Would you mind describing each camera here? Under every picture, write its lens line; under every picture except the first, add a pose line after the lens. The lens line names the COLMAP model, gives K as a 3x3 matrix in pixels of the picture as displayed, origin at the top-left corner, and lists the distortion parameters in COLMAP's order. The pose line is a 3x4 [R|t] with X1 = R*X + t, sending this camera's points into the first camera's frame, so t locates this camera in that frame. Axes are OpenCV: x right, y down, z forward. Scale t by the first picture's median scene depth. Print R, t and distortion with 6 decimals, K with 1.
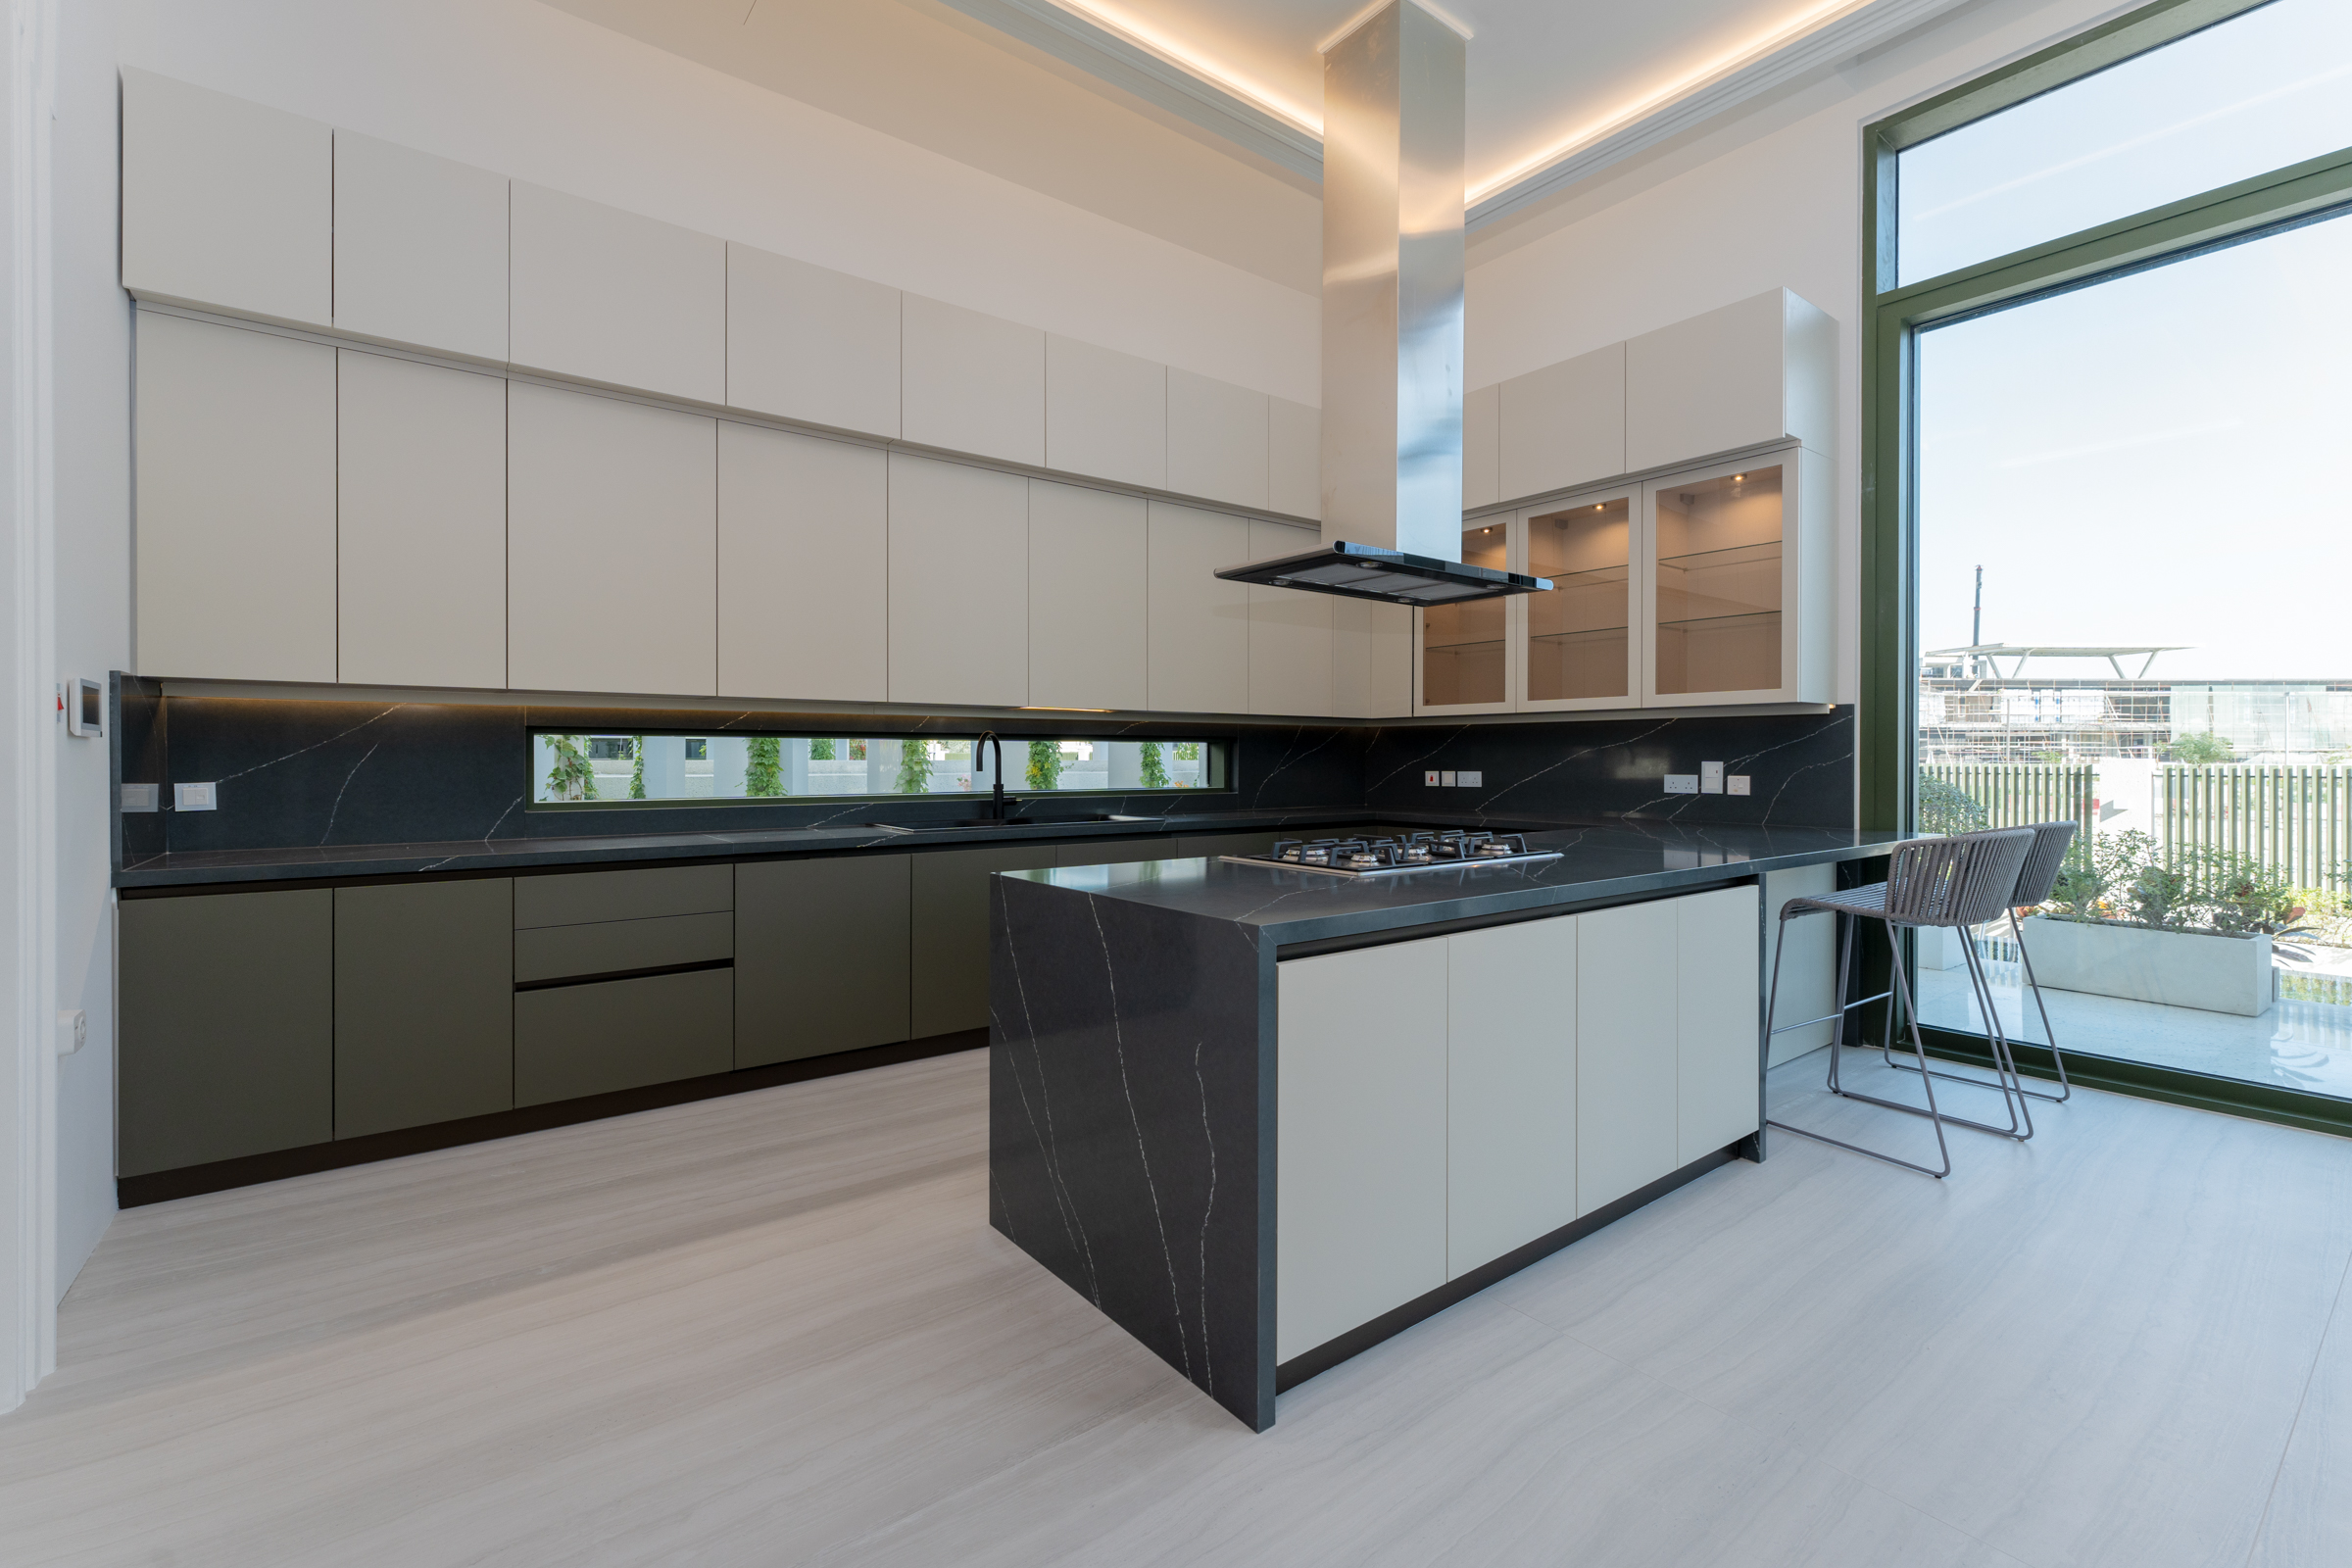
lens RADIAL K [[997.2, 0, 1178.1], [0, 997.2, 759.7], [0, 0, 1]] dist [-0.003466, 0.000263]
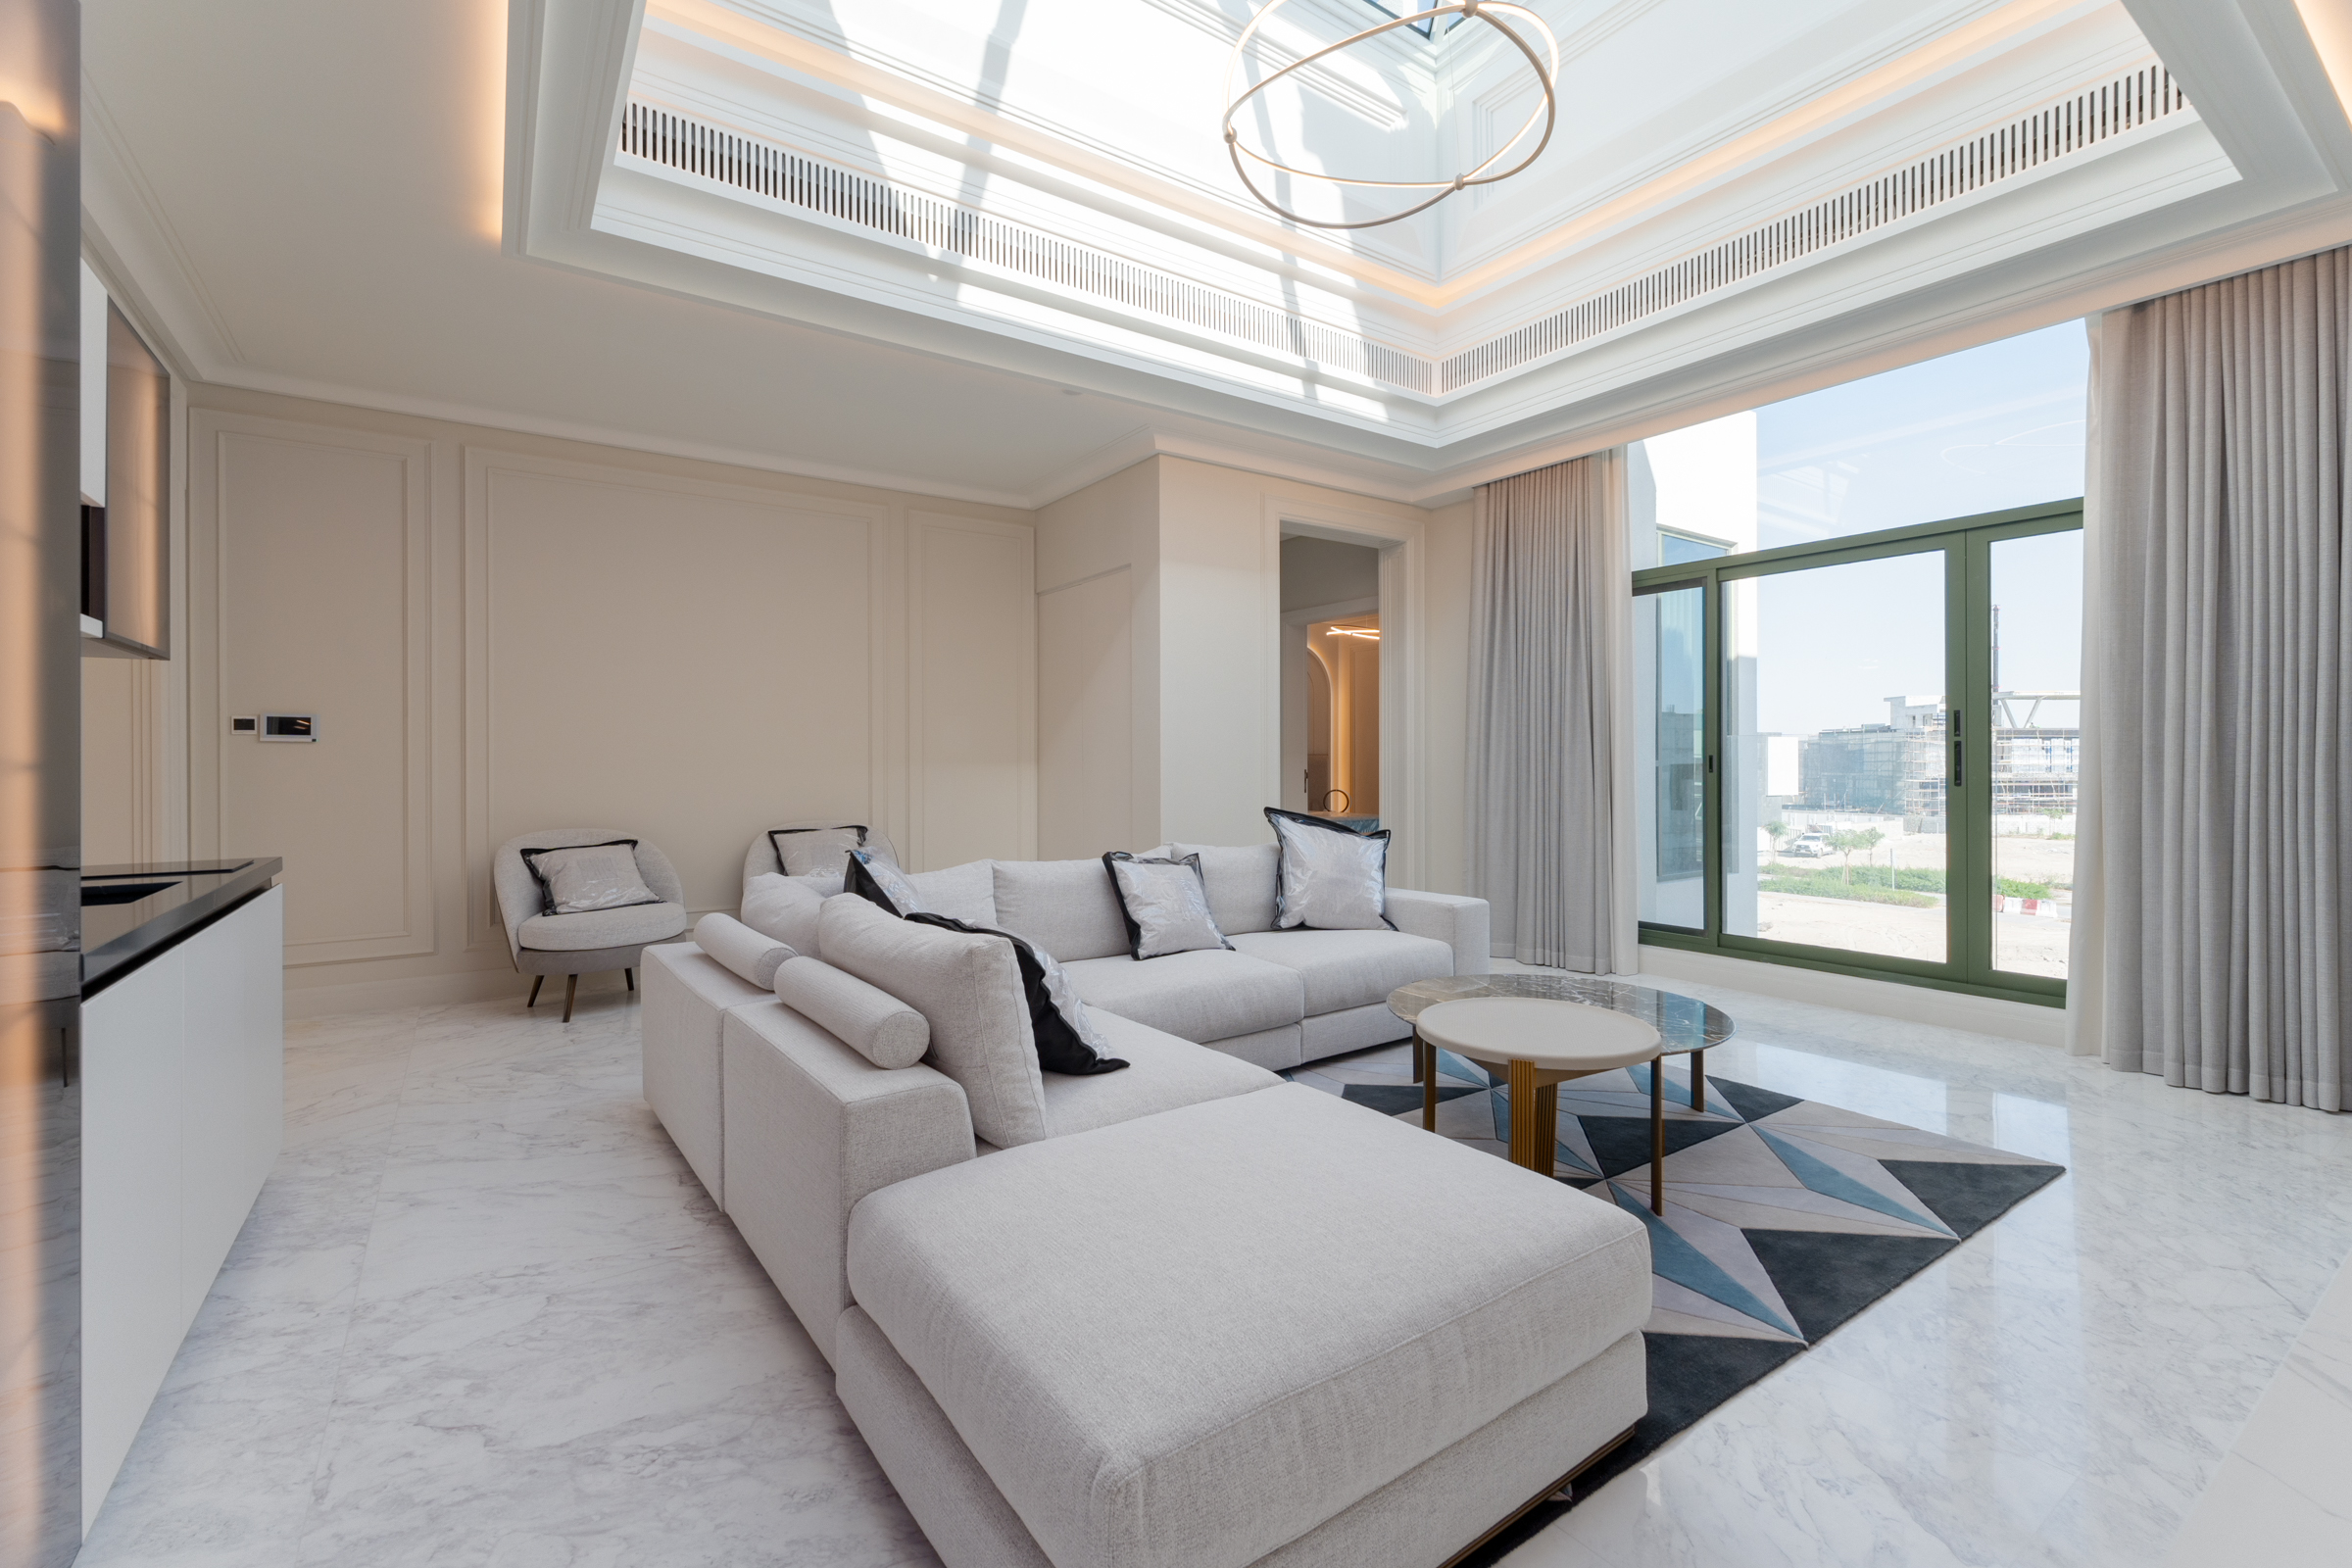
lens RADIAL K [[997.2, 0, 1170.9], [0, 997.2, 774.2], [0, 0, 1]] dist [-0.003466, 0.000263]
pose [[-0.029306, 0.004197, -0.999562, 1.300202], [-0.006483, 0.999969, 0.004389, -0.024352], [0.999549, 0.006609, -0.029278, 0.130344]]
